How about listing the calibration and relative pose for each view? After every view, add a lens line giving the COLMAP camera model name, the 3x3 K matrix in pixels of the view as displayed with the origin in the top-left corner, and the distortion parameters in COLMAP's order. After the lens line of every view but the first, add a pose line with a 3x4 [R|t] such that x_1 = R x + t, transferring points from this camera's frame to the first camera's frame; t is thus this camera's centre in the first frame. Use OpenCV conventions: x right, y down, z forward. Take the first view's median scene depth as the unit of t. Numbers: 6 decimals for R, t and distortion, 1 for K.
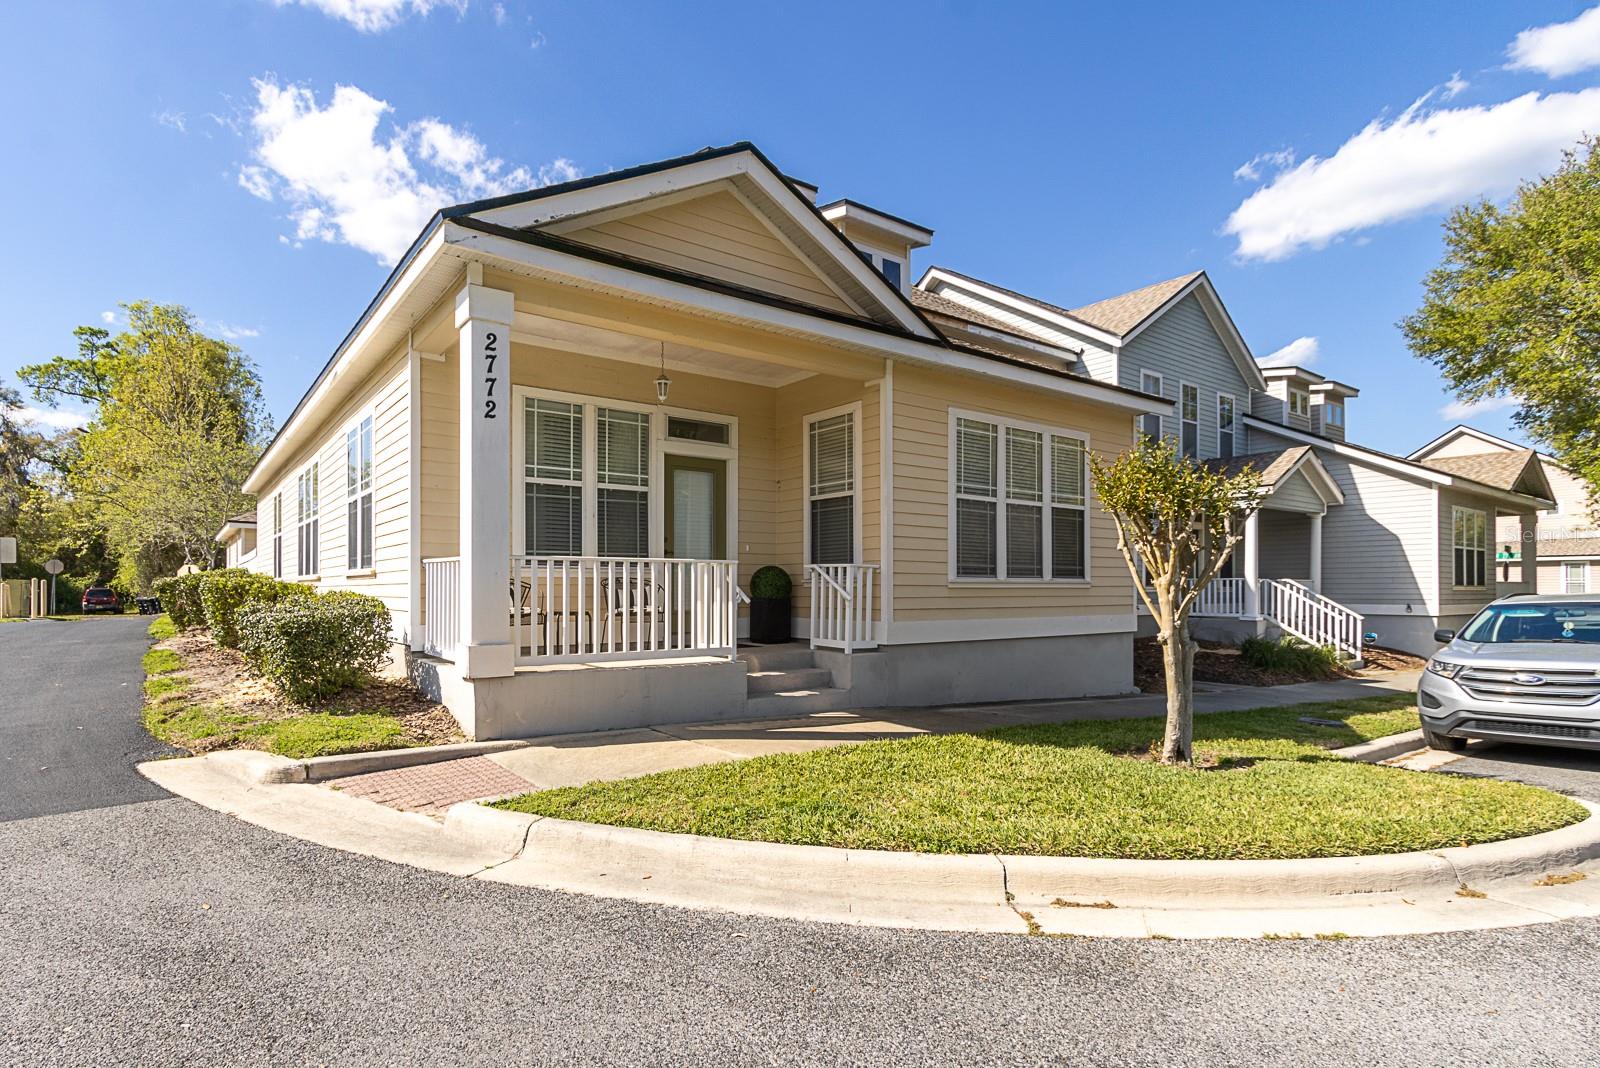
lens RADIAL K [[823.2, 0, 717.8], [0, 823.2, 588.6], [0, 0, 1]] dist [0.006825, 0.001559]
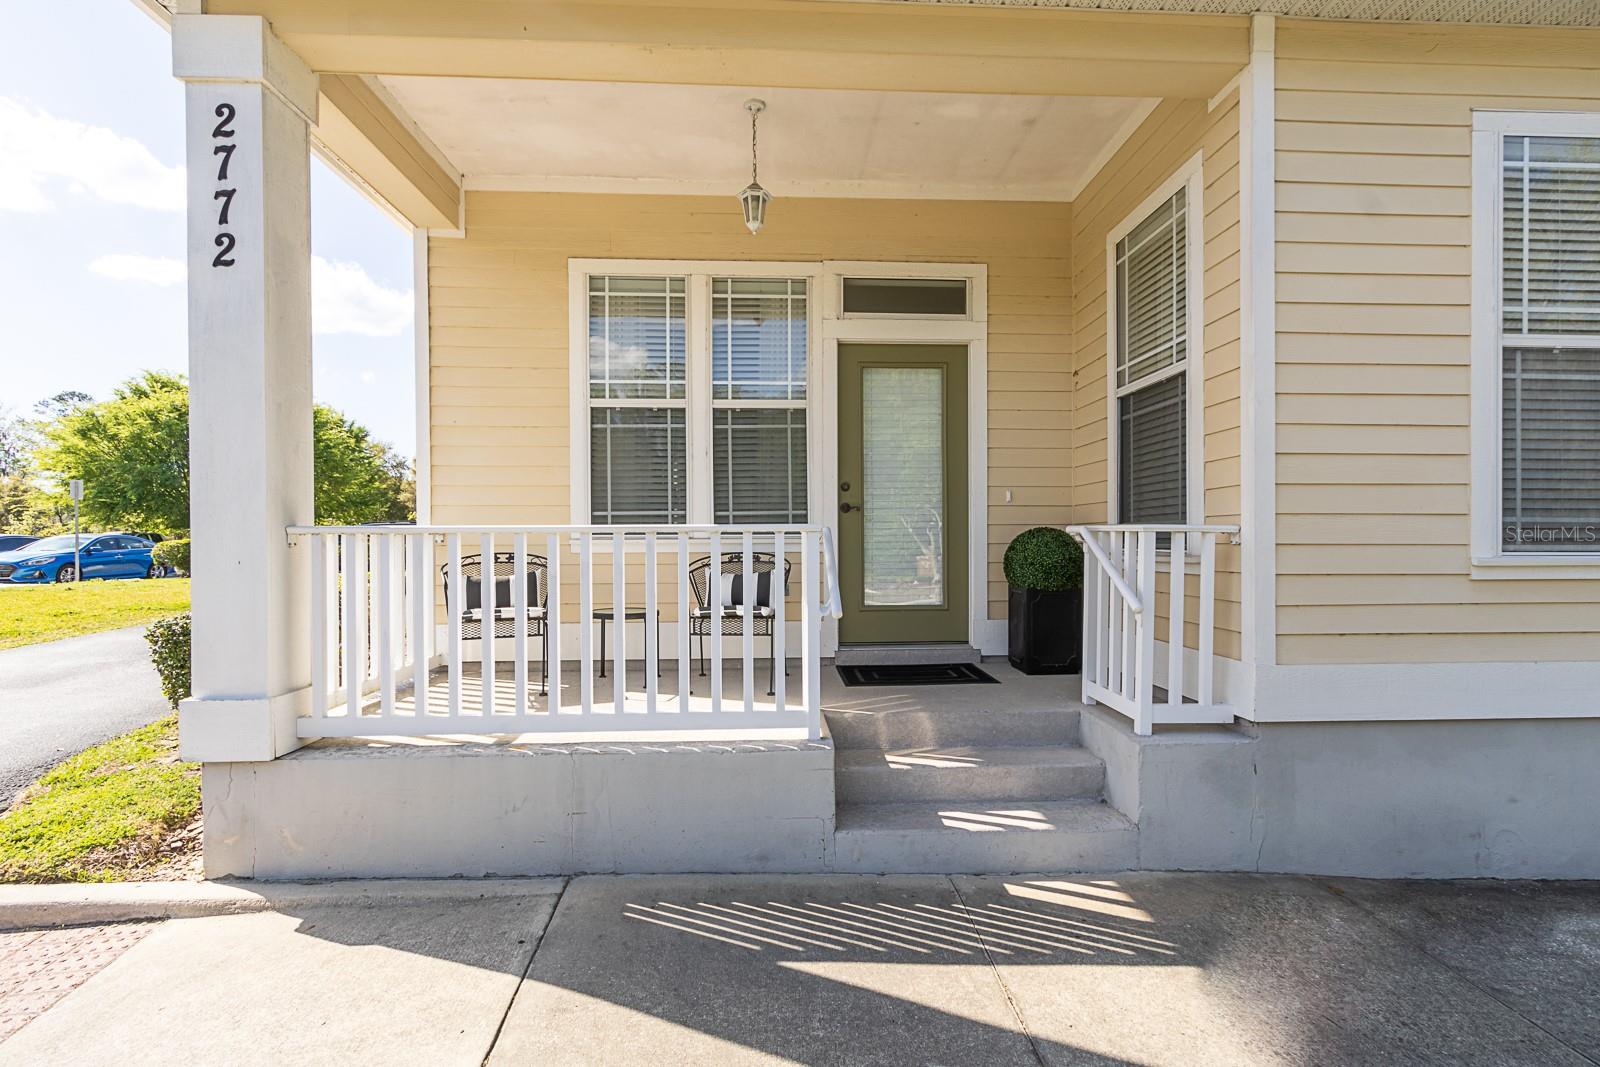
lens RADIAL K [[737.2, 0, 798.2], [0, 737.2, 547.0], [0, 0, 1]] dist [0.005690, -0.001905]
pose [[0.852704, -0.000218, -0.522394, 0.200531], [0.005025, 0.999957, 0.007785, -0.021615], [0.522370, -0.009263, 0.852669, 0.562653]]
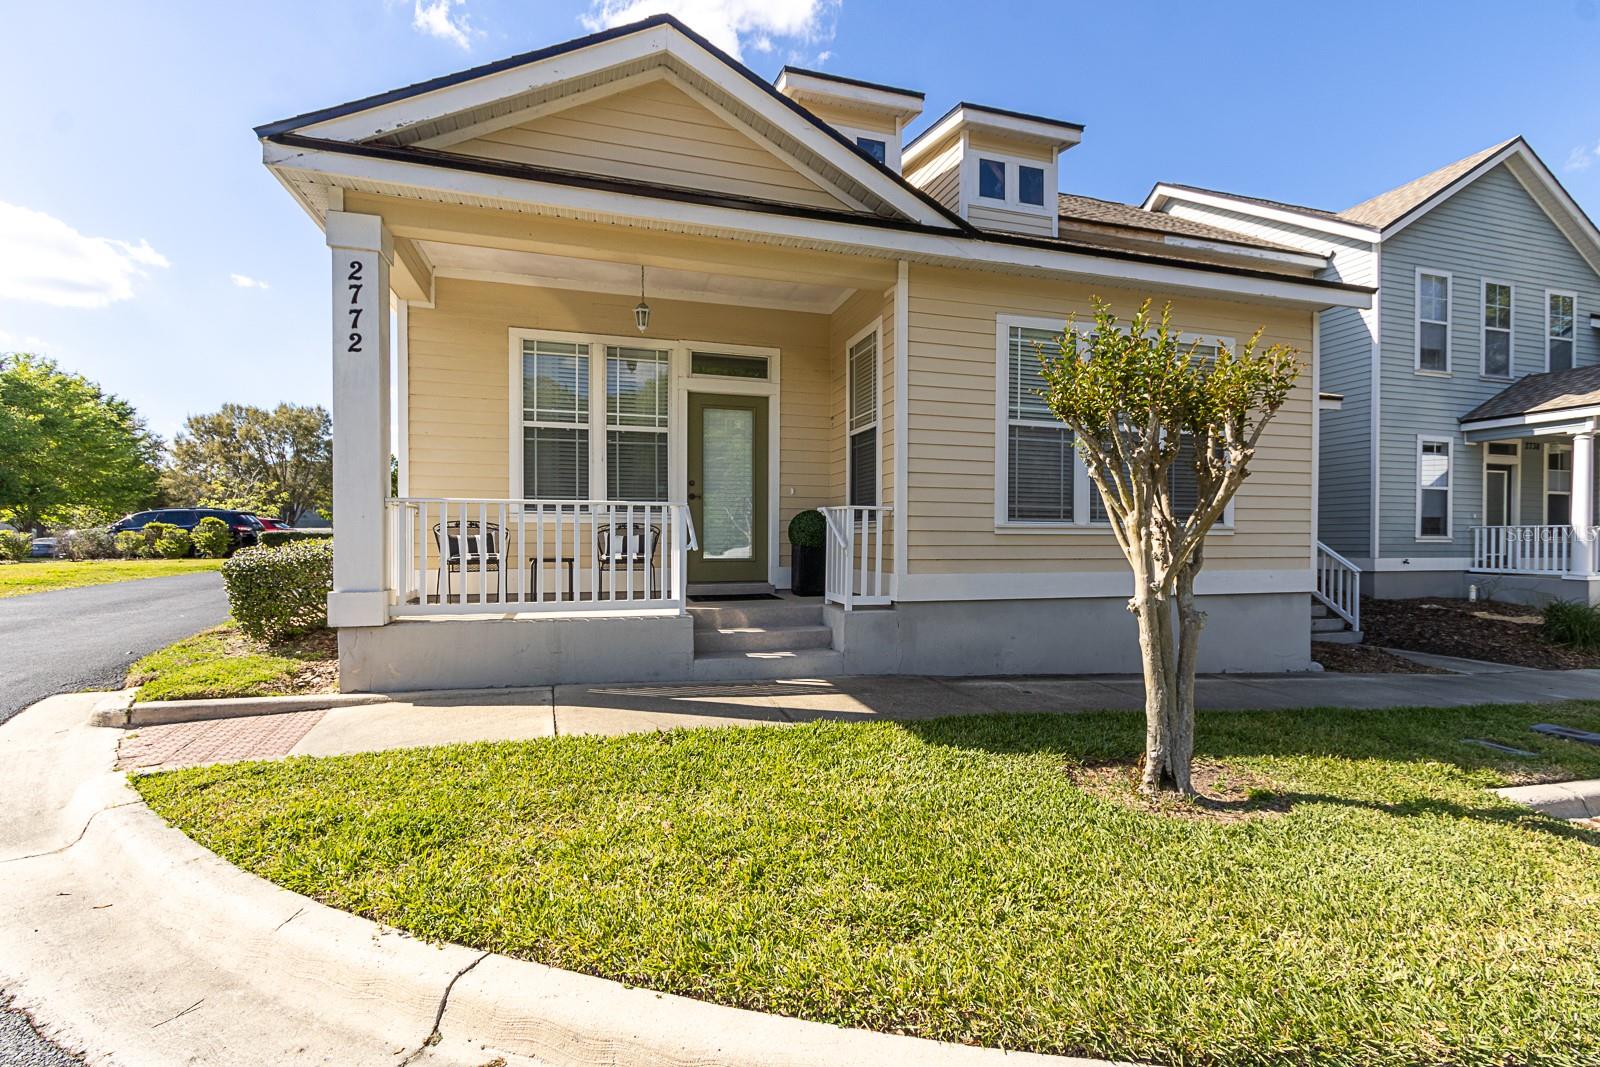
lens RADIAL K [[737.2, 0, 798.0], [0, 737.2, 547.9], [0, 0, 1]] dist [0.005690, -0.001905]
pose [[0.952328, 0.006259, -0.305012, 0.332517], [-0.002367, 0.999911, 0.013128, 0.003719], [0.305067, -0.011780, 0.952258, 0.247892]]
